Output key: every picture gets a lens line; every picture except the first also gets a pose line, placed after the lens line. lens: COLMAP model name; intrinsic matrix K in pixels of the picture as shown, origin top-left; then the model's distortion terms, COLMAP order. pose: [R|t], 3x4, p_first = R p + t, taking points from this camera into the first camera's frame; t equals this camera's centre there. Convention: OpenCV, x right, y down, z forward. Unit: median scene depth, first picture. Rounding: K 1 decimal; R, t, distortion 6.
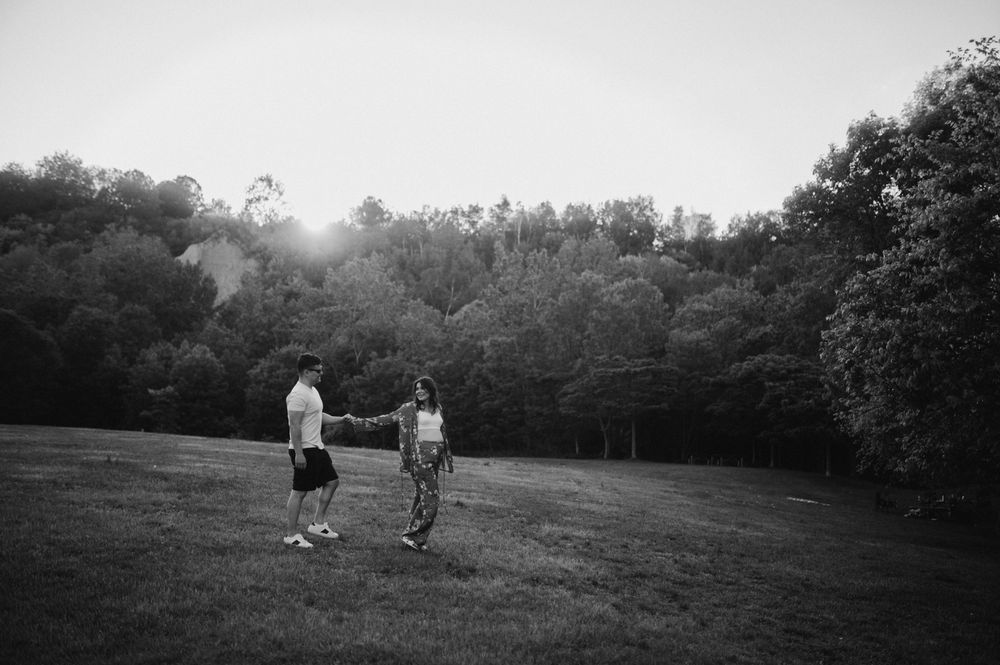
lens RADIAL K [[926.9, 0, 504.1], [0, 926.9, 329.5], [0, 0, 1]] dist [-0.061494, 0.103615]
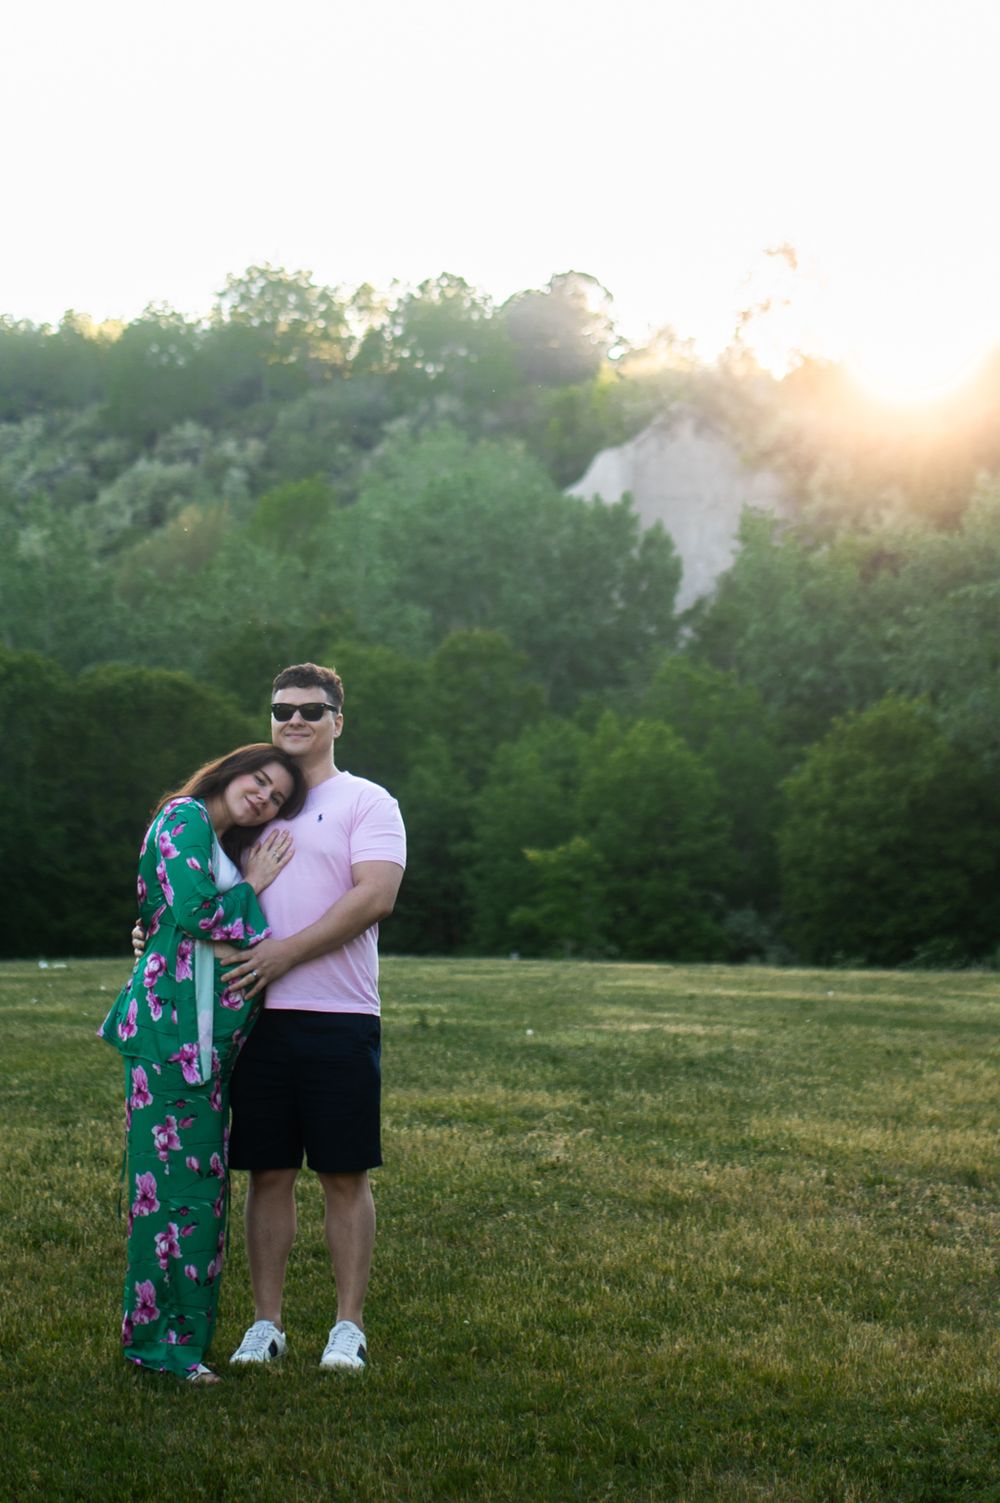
lens RADIAL K [[2090.7, 0, 497.4], [0, 2090.7, 540.8], [0, 0, 1]] dist [-0.044367, 0.001468]
pose [[0.939264, -0.108003, -0.325759, -0.105402], [0.089517, 0.993433, -0.071260, -0.000346], [0.331316, 0.037771, 0.942763, 0.187739]]
